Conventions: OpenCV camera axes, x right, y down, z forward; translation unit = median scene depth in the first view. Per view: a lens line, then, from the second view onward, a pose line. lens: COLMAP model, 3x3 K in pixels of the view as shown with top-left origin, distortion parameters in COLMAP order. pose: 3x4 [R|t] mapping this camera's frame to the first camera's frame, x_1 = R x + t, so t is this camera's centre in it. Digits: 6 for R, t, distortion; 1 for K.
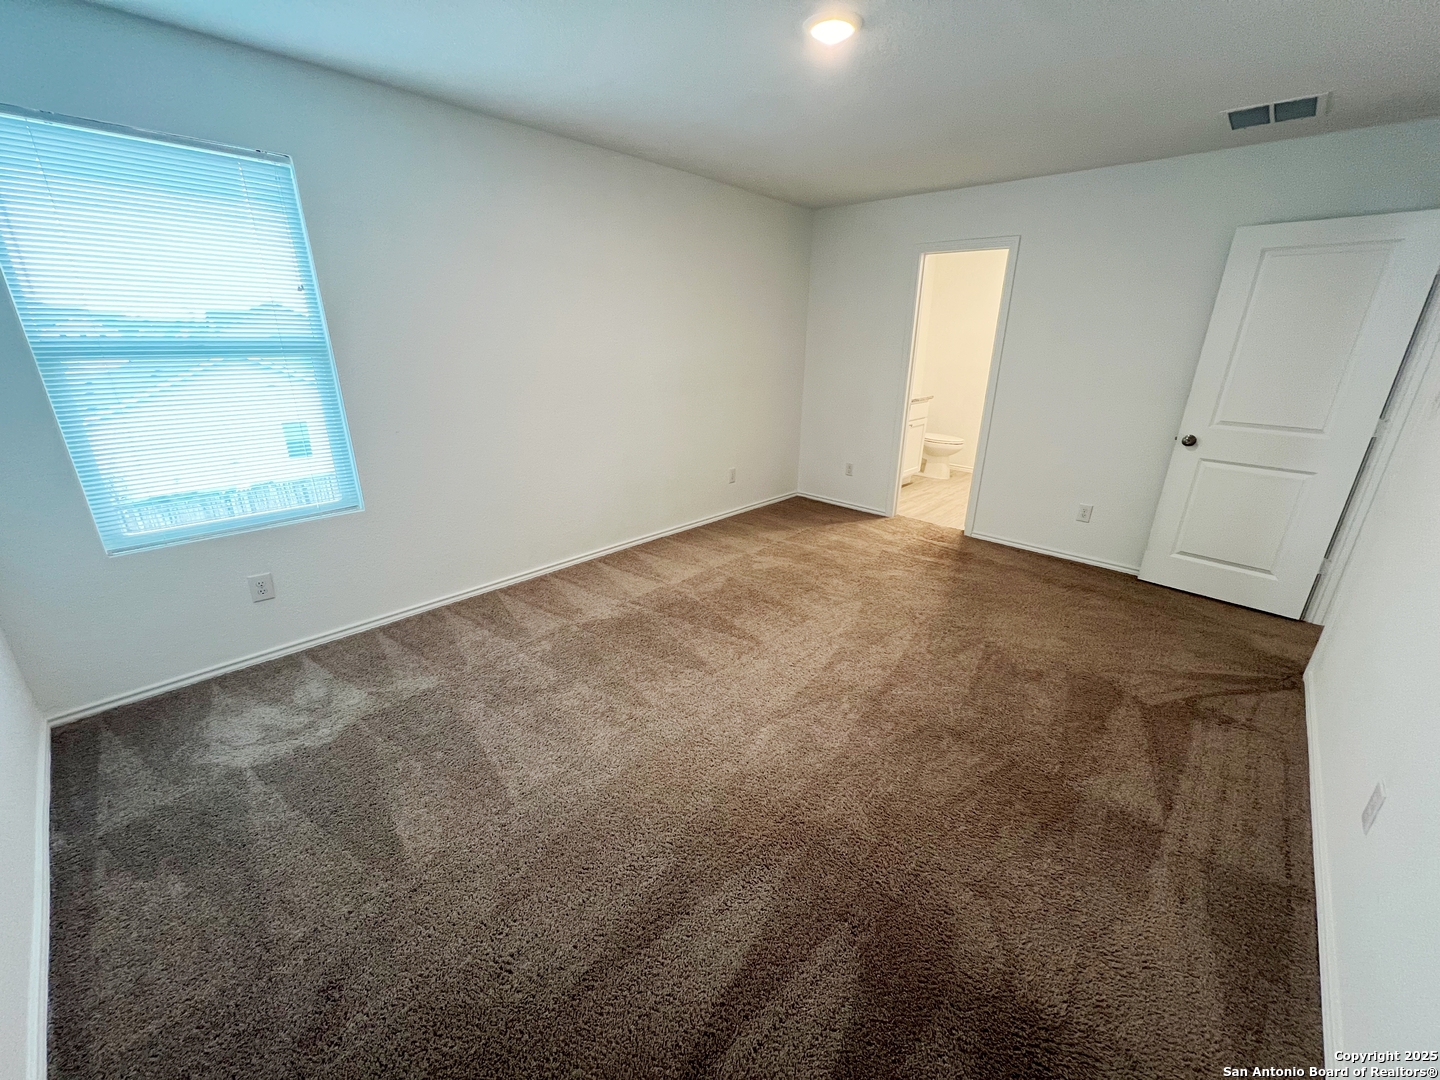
lens RADIAL K [[578.0, 0, 720.0], [0, 578.0, 540.0], [0, 0, 1]] dist [-0.001825, -0.000226]
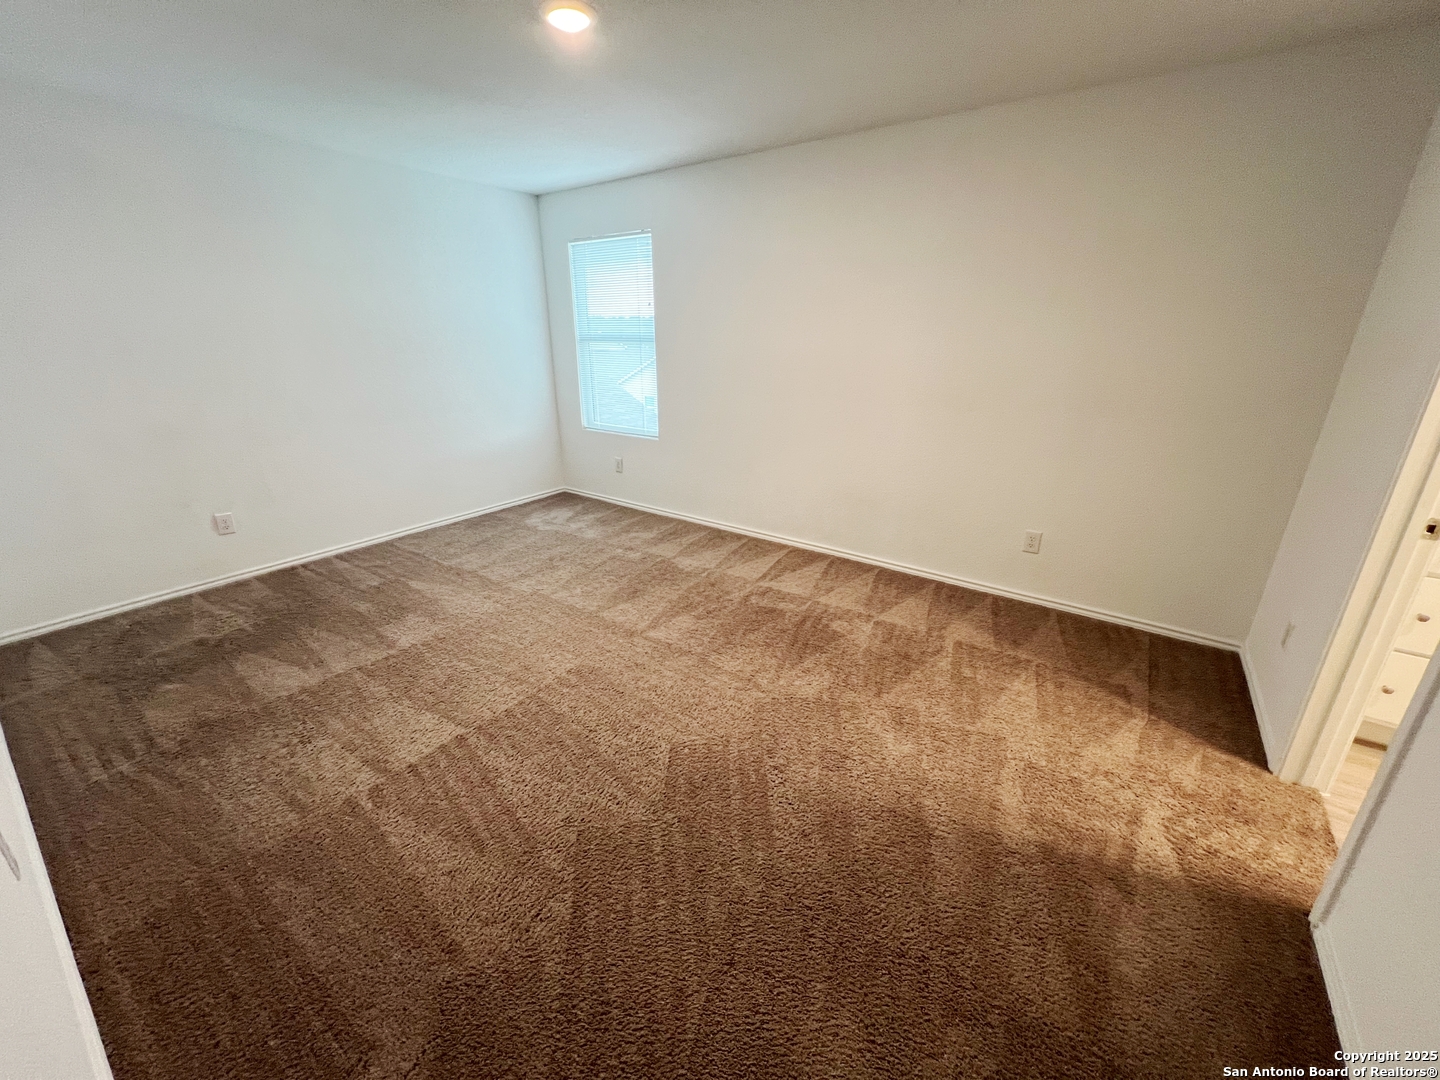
lens RADIAL K [[578.0, 0, 720.0], [0, 578.0, 540.0], [0, 0, 1]] dist [-0.001825, -0.000226]
pose [[0.128361, 0.331712, -0.934607, 0.737369], [-0.336346, 0.901110, 0.273629, -0.218372], [0.932949, 0.279228, 0.227237, 0.634583]]
